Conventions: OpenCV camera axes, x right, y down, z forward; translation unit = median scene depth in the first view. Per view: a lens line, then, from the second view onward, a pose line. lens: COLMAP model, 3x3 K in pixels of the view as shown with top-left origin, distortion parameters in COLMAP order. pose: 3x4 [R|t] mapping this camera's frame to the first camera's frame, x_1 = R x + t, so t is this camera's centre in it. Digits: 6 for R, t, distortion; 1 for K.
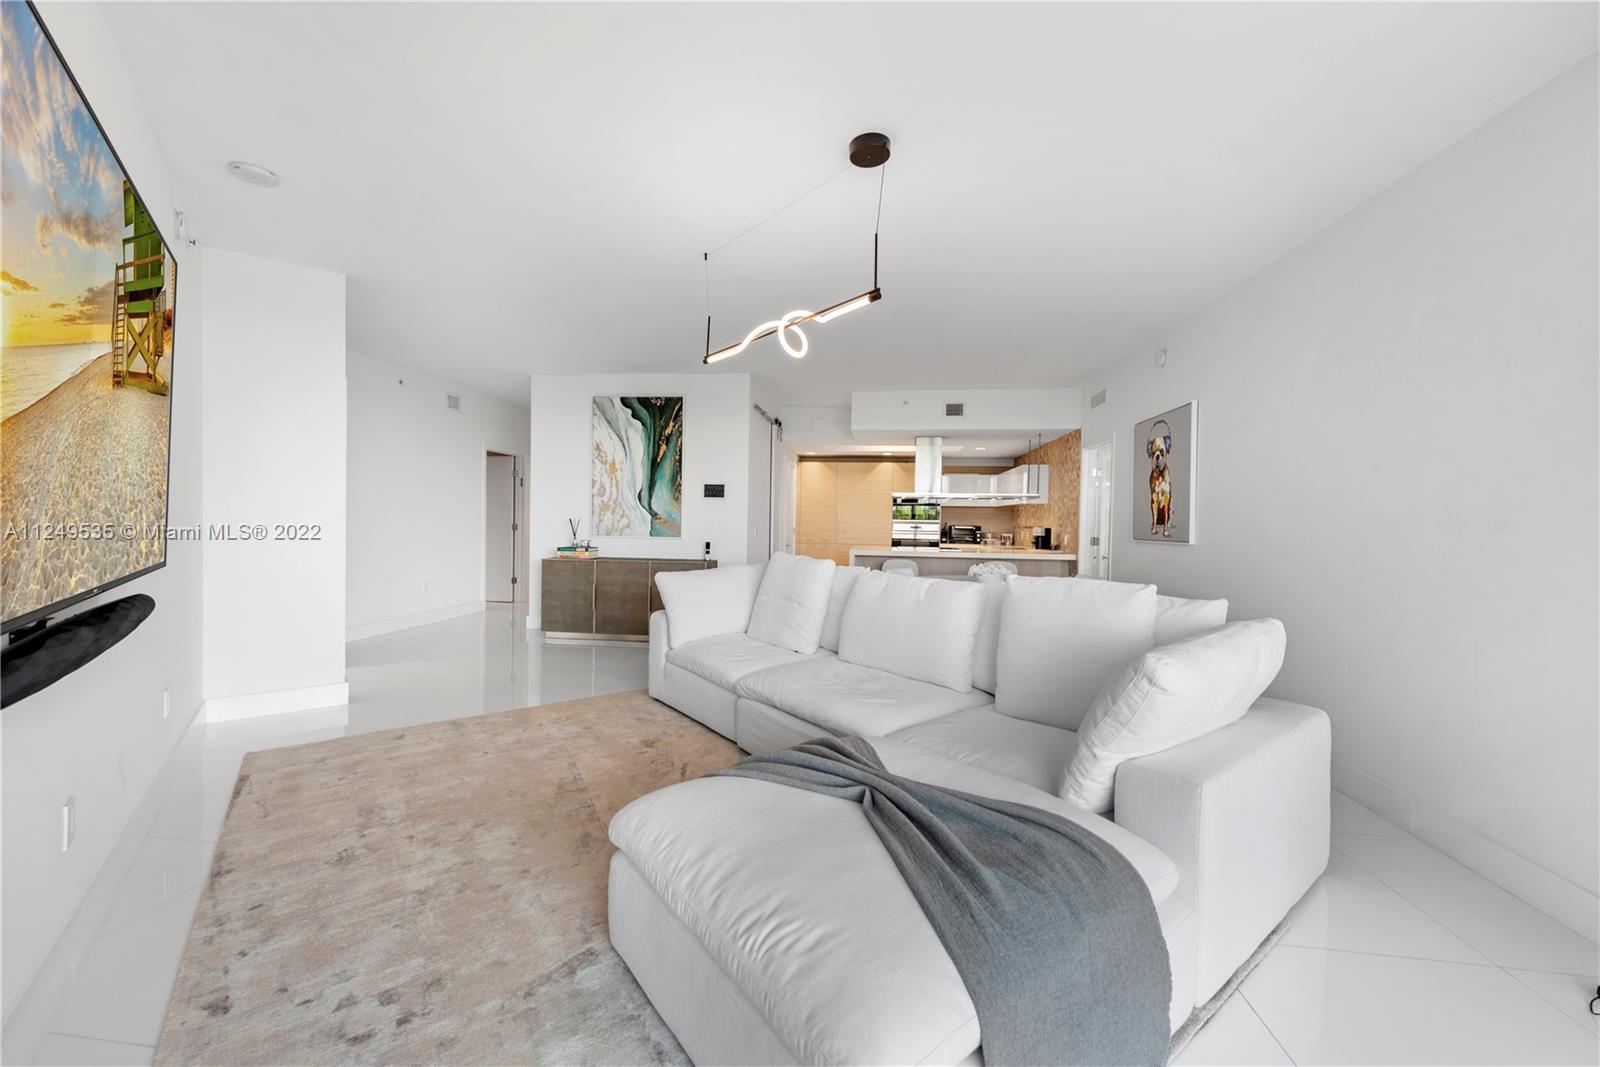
lens RADIAL K [[615.2, 0, 800.0], [0, 615.2, 533.5], [0, 0, 1]] dist [-0.000292, -0.000090]
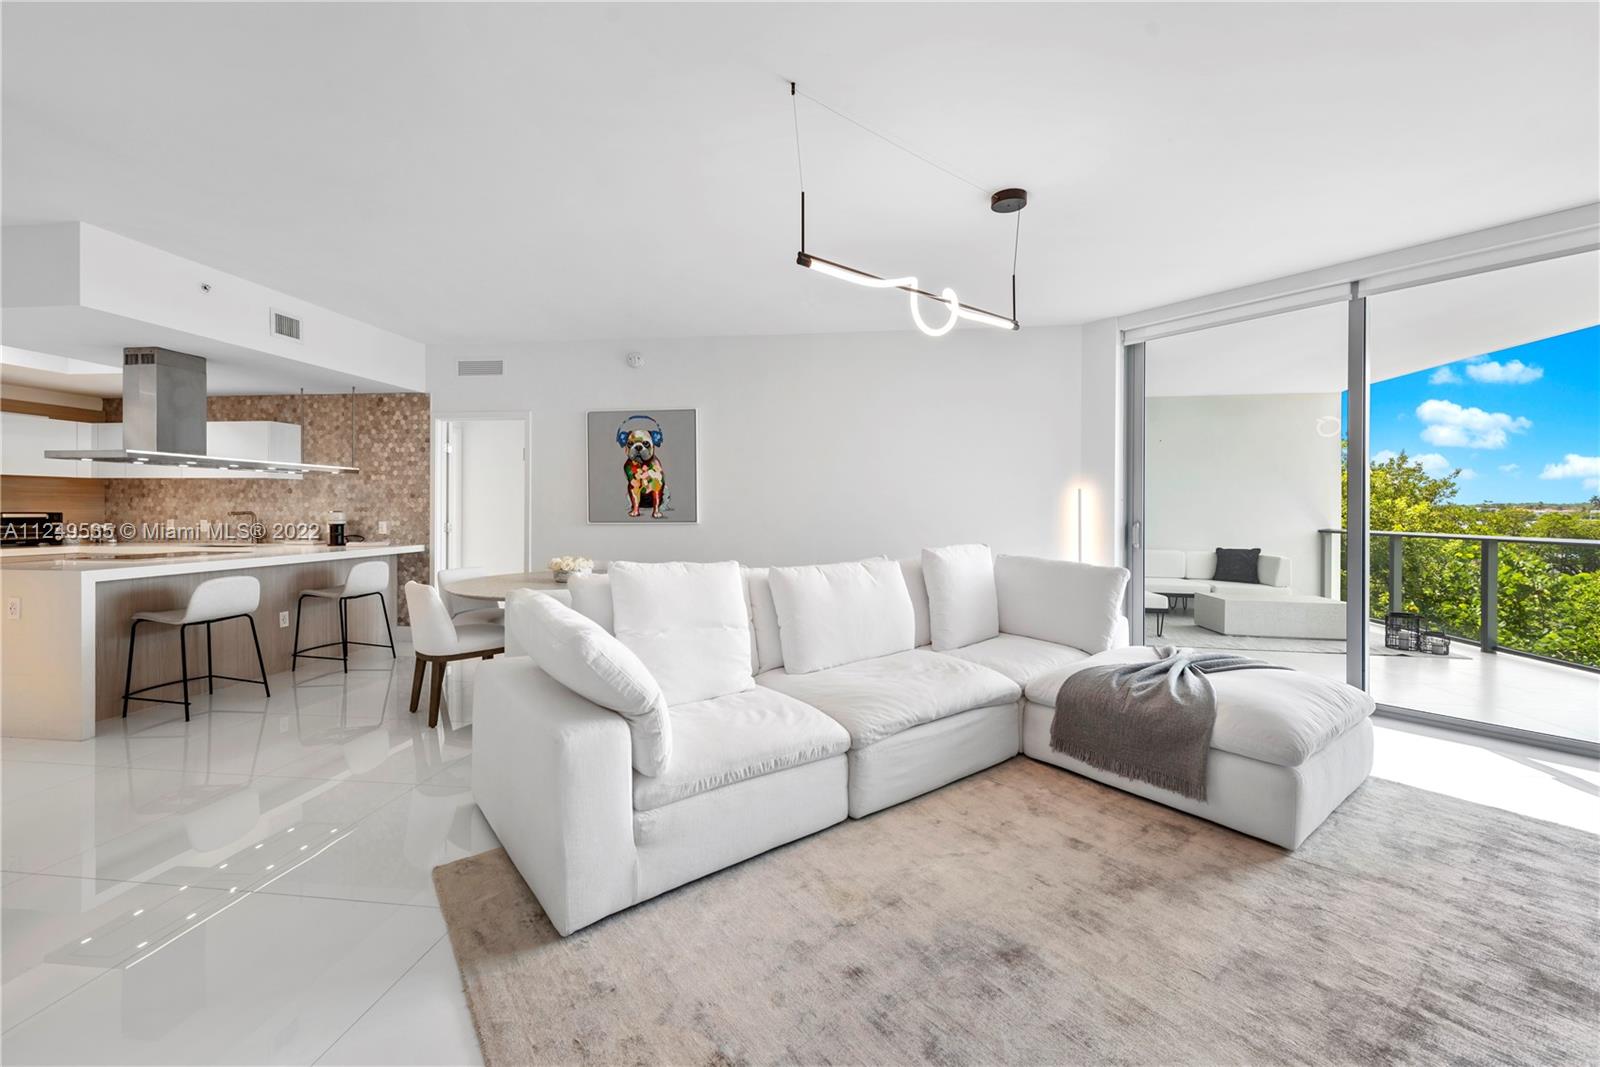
lens RADIAL K [[623.9, 0, 788.9], [0, 623.9, 510.3], [0, 0, 1]] dist [0.016855, -0.005954]
pose [[-0.000576, -0.018326, 0.999832, -0.561847], [0.018842, 0.999654, 0.018334, -0.025196], [-0.999822, 0.018849, -0.000231, 0.717969]]
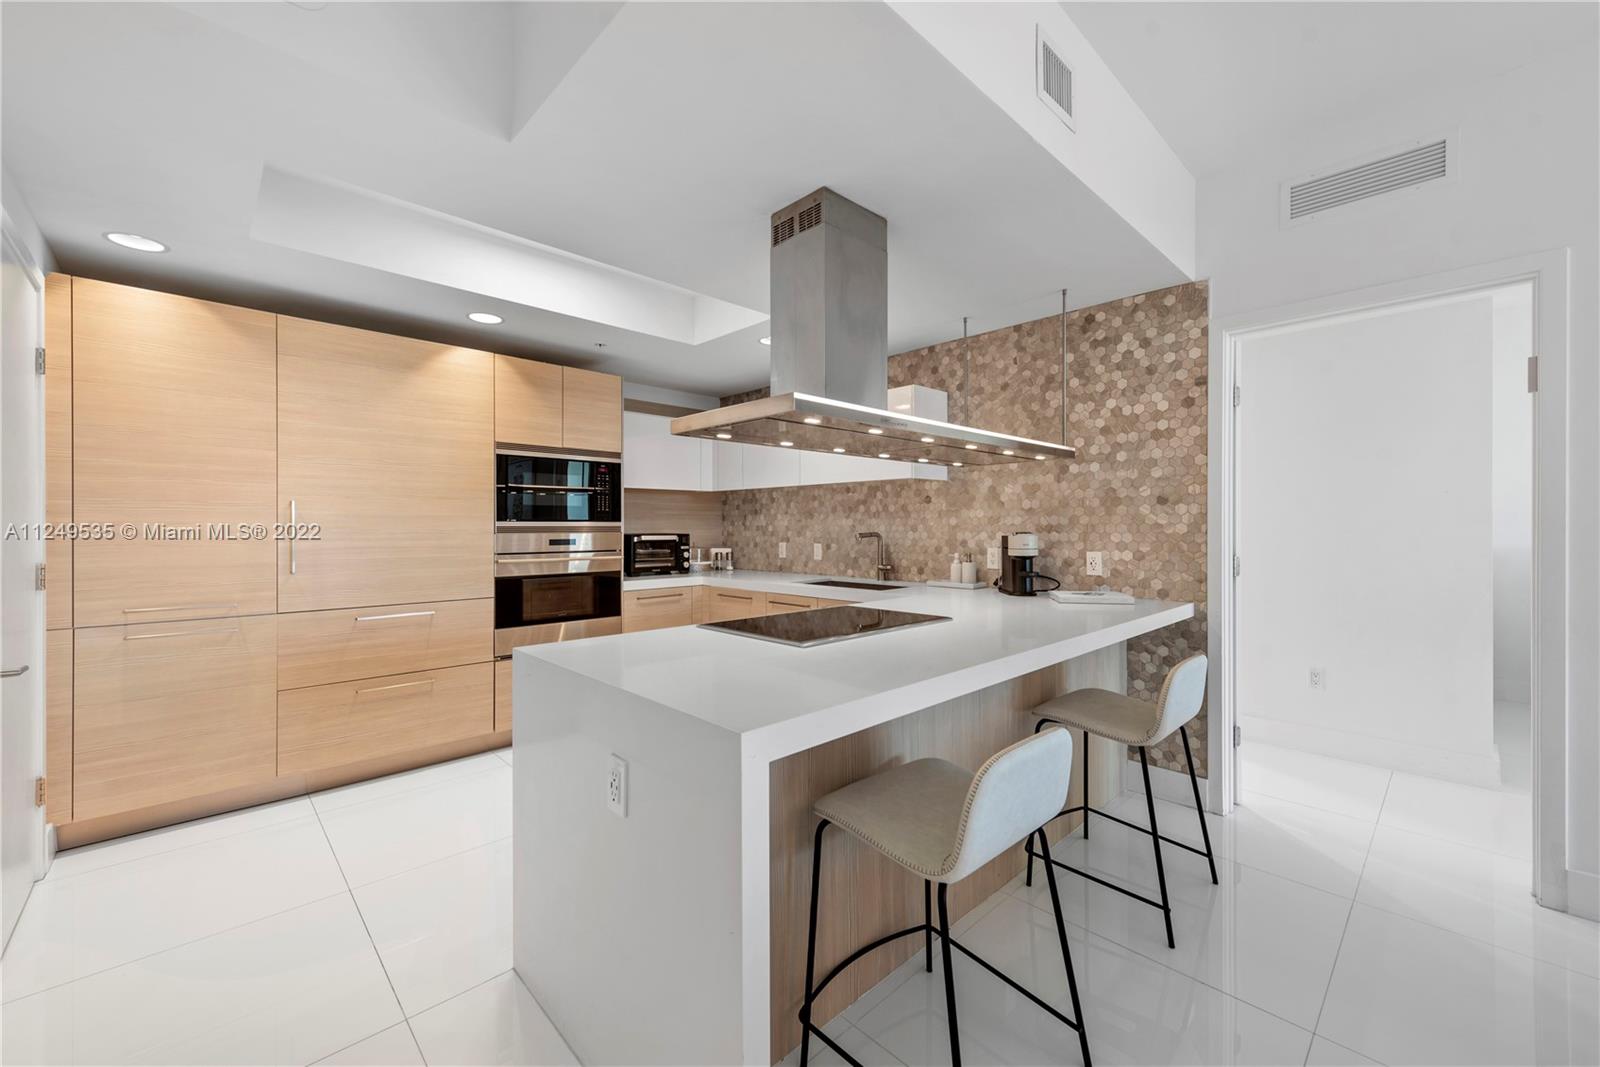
lens RADIAL K [[627.9, 0, 800.6], [0, 627.9, 529.6], [0, 0, 1]] dist [0.012190, -0.000060]
pose [[0.623871, -0.020390, 0.781261, -0.032721], [0.029457, 0.999563, 0.002565, -0.028496], [-0.780972, 0.021413, 0.624199, 1.334489]]
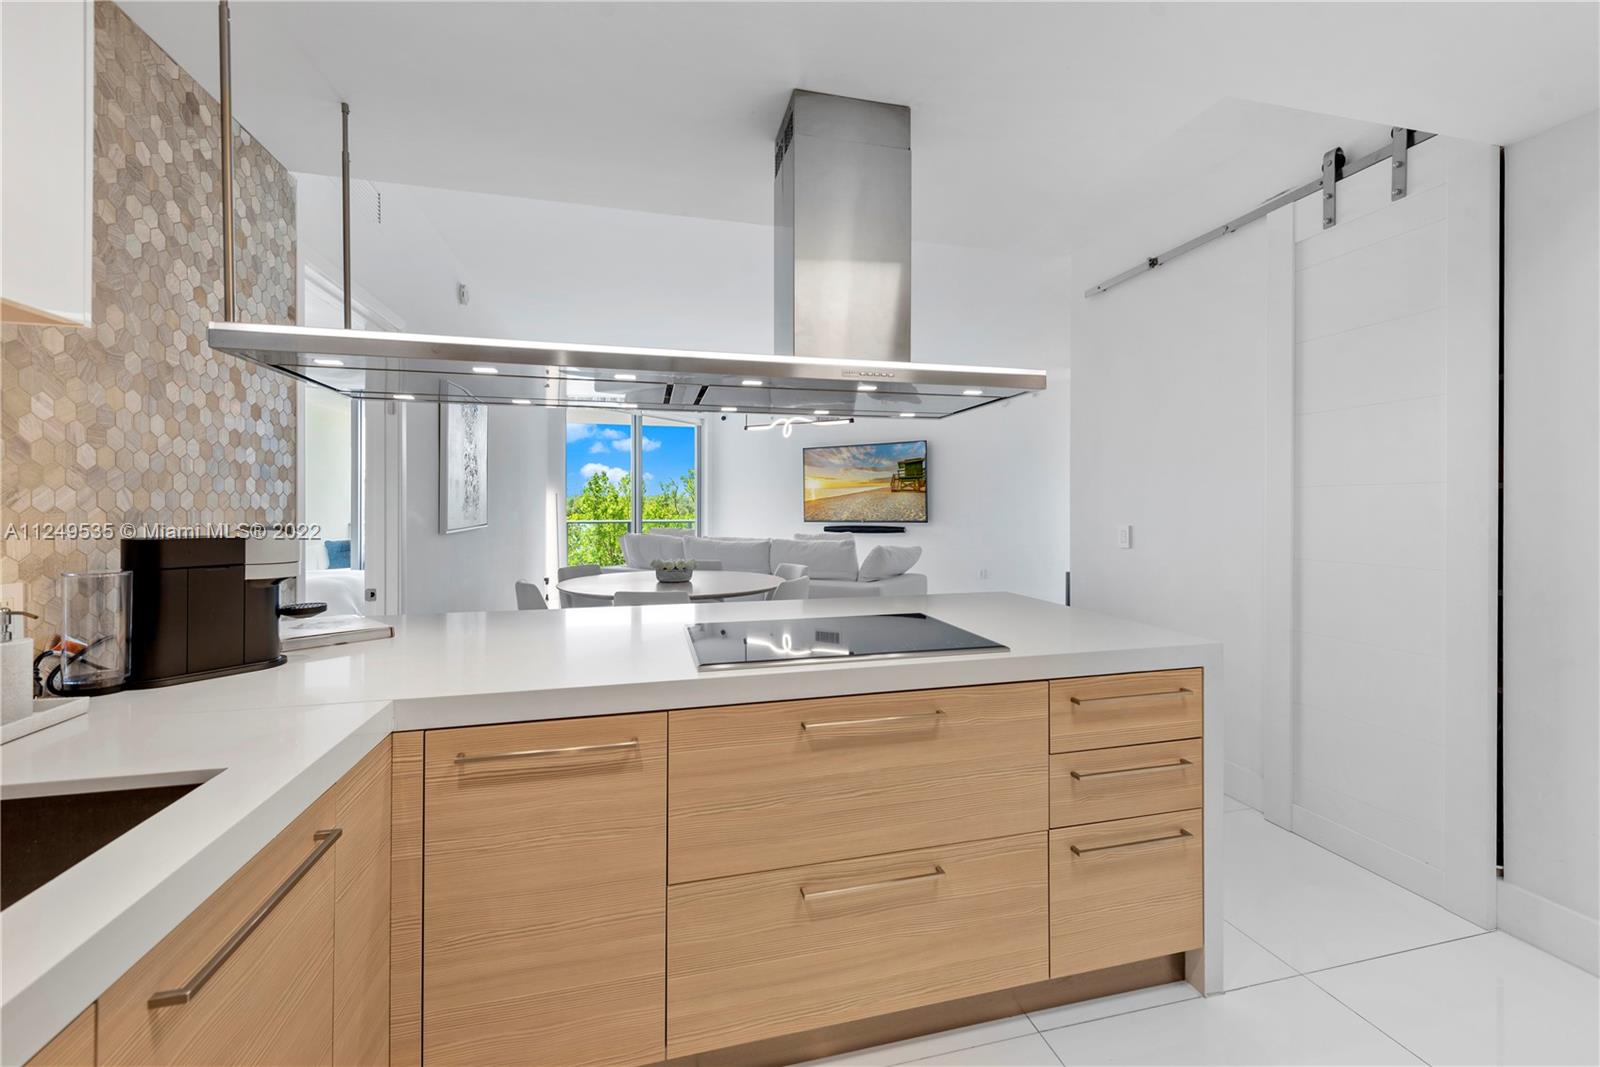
lens RADIAL K [[650.1, 0, 807.9], [0, 650.1, 508.6], [0, 0, 1]] dist [0.002399, -0.000155]
pose [[-0.927629, -0.014266, -0.373230, 0.480680], [-0.022397, 0.999597, 0.017458, -0.036807], [0.372830, 0.024554, -0.927575, 1.930100]]
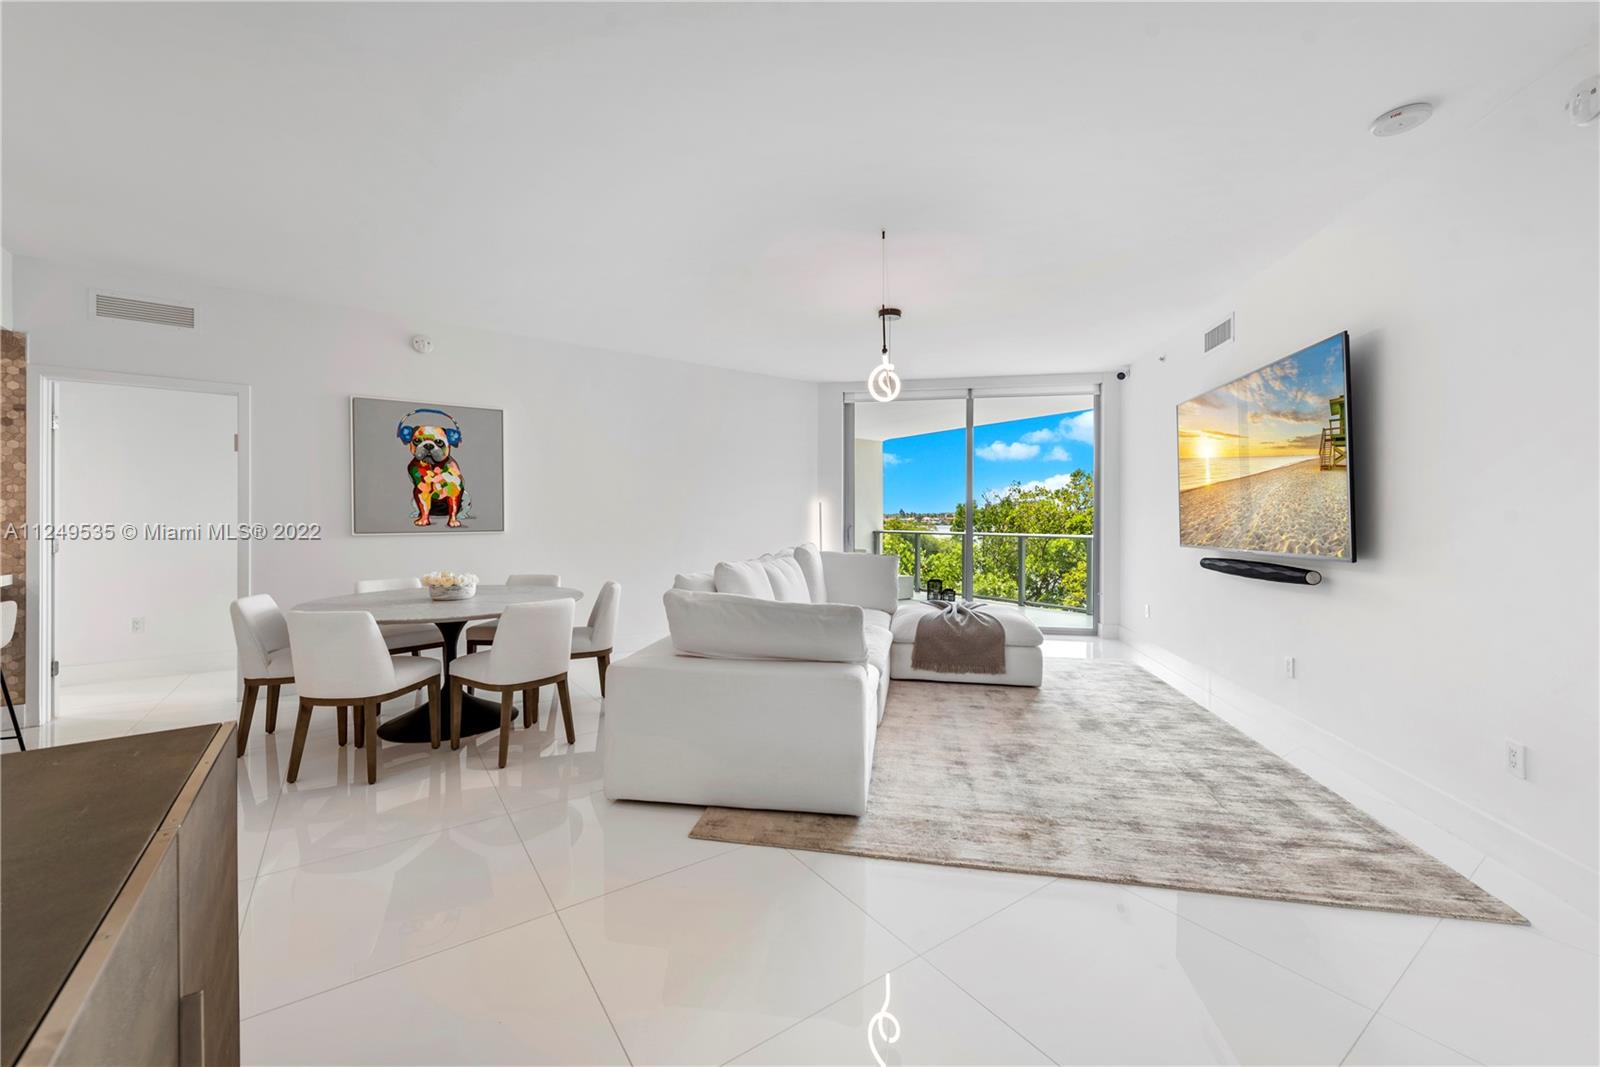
lens RADIAL K [[623.1, 0, 796.0], [0, 623.1, 518.8], [0, 0, 1]] dist [0.004865, -0.000150]
pose [[-0.667455, -0.018576, 0.744418, -0.545921], [0.002680, 0.999622, 0.027347, -0.034551], [-0.744645, 0.020248, -0.667153, 1.216264]]
